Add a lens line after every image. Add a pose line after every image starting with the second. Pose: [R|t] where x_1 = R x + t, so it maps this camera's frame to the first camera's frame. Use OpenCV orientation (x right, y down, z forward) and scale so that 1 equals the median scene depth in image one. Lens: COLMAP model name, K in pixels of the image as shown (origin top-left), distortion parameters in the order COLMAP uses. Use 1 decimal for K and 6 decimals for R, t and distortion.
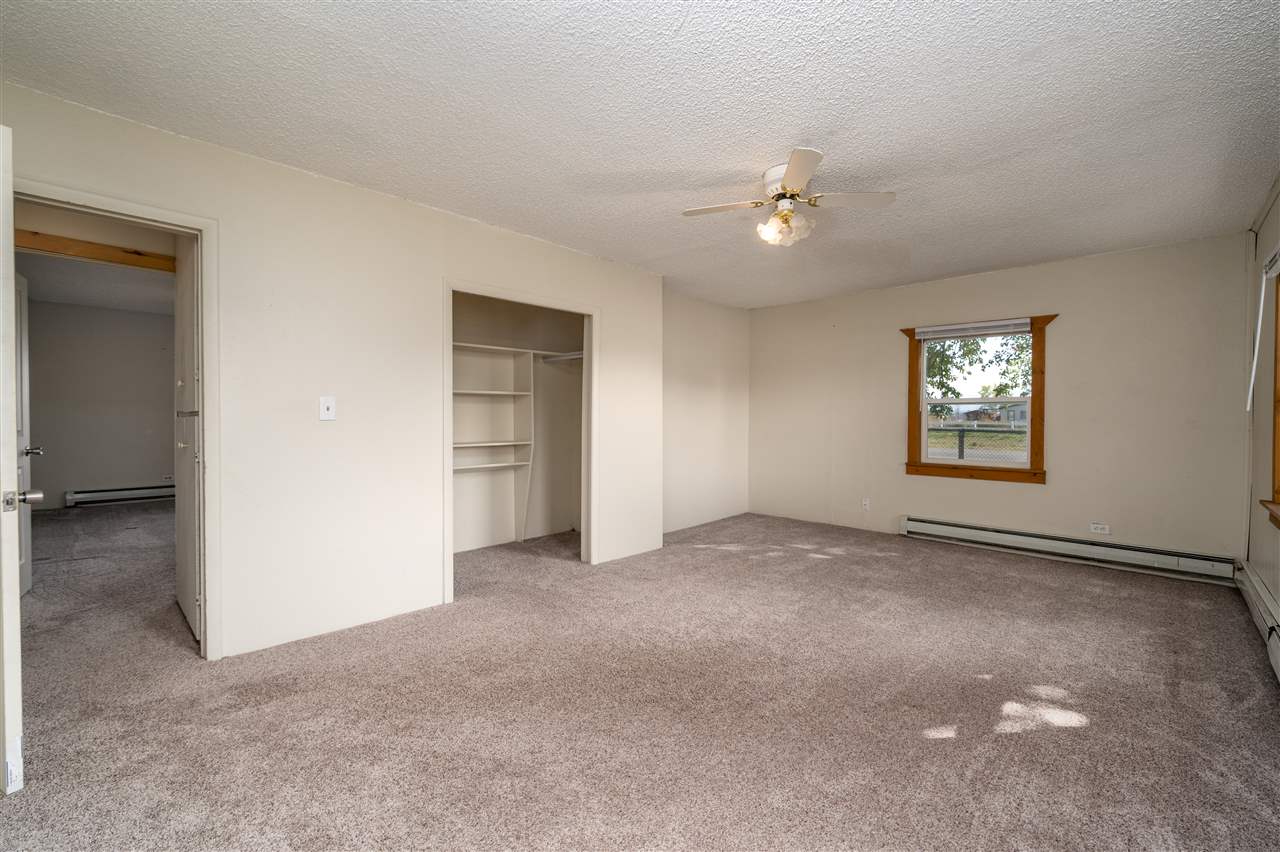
lens RADIAL K [[535.0, 0, 640.5], [0, 535.0, 423.9], [0, 0, 1]] dist [-0.001144, -0.000501]
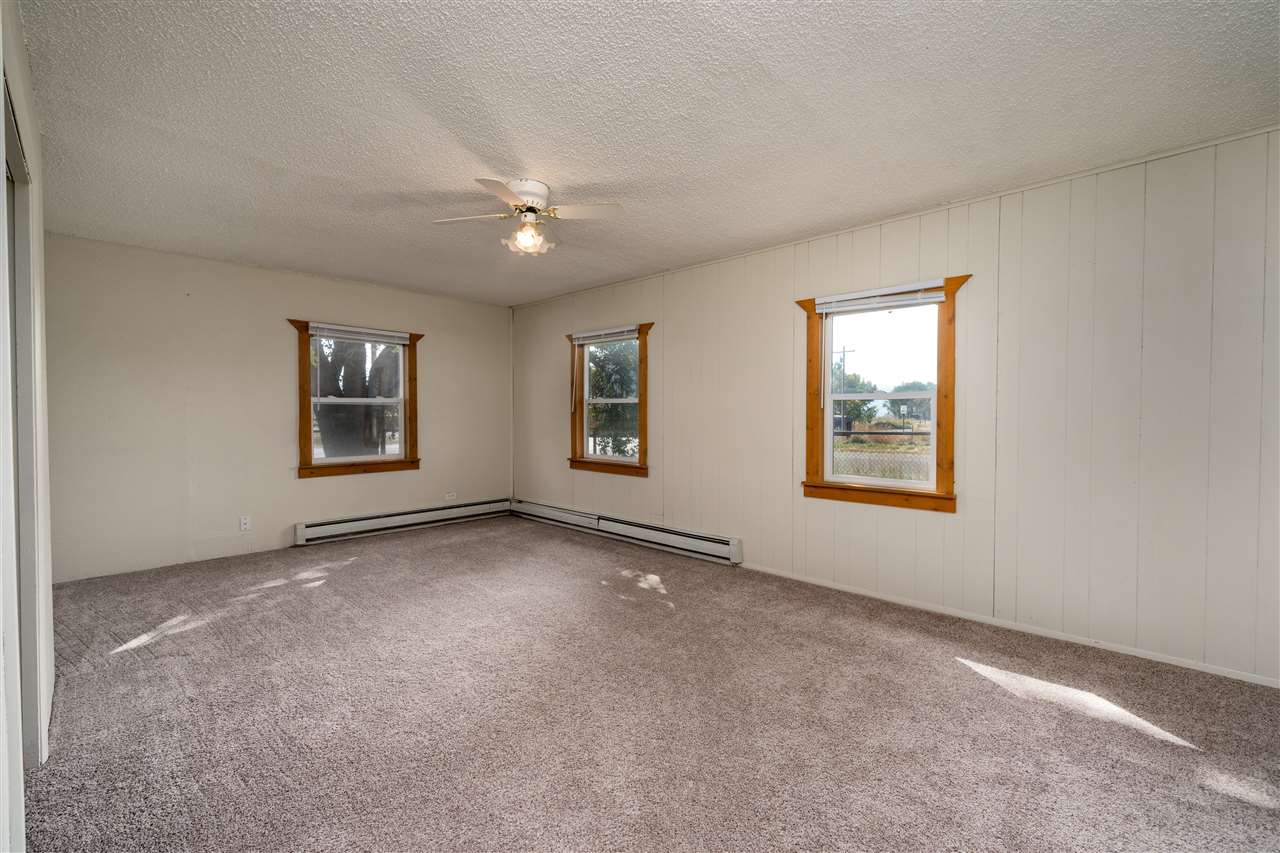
lens RADIAL K [[535.0, 0, 640.5], [0, 535.0, 423.3], [0, 0, 1]] dist [-0.001144, -0.000501]
pose [[-0.001016, -0.023369, 0.999726, -0.529836], [0.017151, 0.999579, 0.023383, -0.015897], [-0.999852, 0.017170, -0.000614, 0.519957]]
